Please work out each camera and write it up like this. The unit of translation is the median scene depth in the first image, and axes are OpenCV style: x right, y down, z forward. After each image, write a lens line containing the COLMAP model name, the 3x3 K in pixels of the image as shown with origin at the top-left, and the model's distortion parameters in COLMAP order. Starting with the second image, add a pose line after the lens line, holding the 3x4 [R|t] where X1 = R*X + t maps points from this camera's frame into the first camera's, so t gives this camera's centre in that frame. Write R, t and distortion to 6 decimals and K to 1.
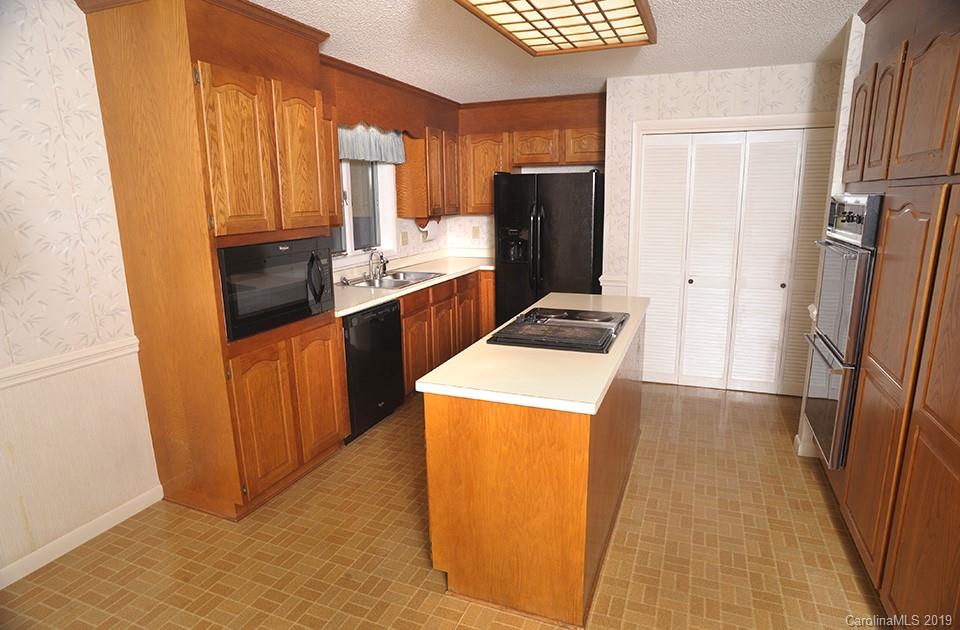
lens RADIAL K [[543.0, 0, 463.8], [0, 543.0, 332.7], [0, 0, 1]] dist [-0.080362, 0.036321]
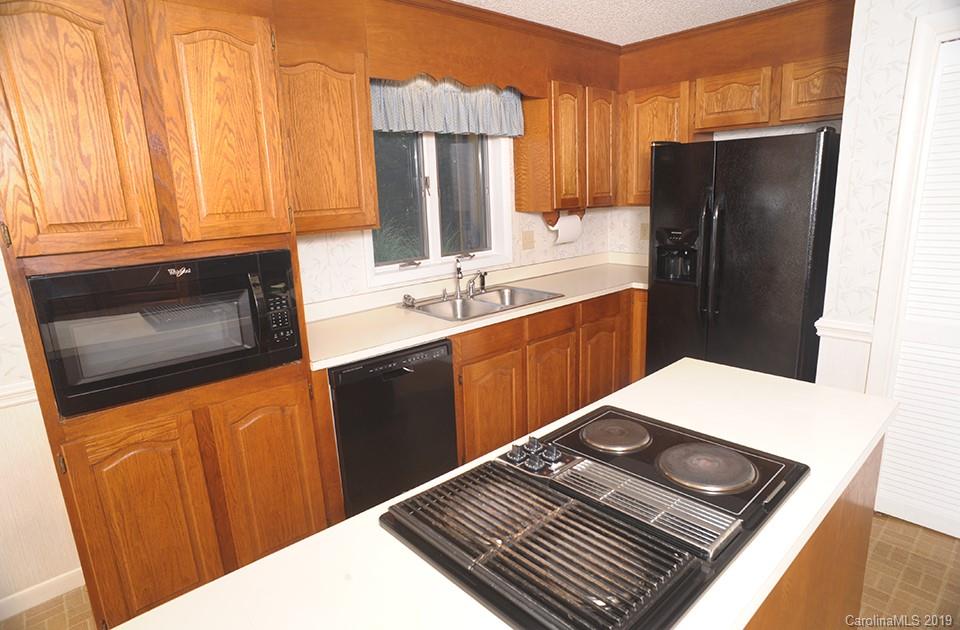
lens RADIAL K [[543.0, 0, 467.7], [0, 543.0, 329.4], [0, 0, 1]] dist [-0.080362, 0.036321]
pose [[0.907717, 0.085058, -0.410870, 0.135270], [-0.077325, 0.996376, 0.035437, -0.077915], [0.412396, -0.000396, 0.911005, 0.319209]]
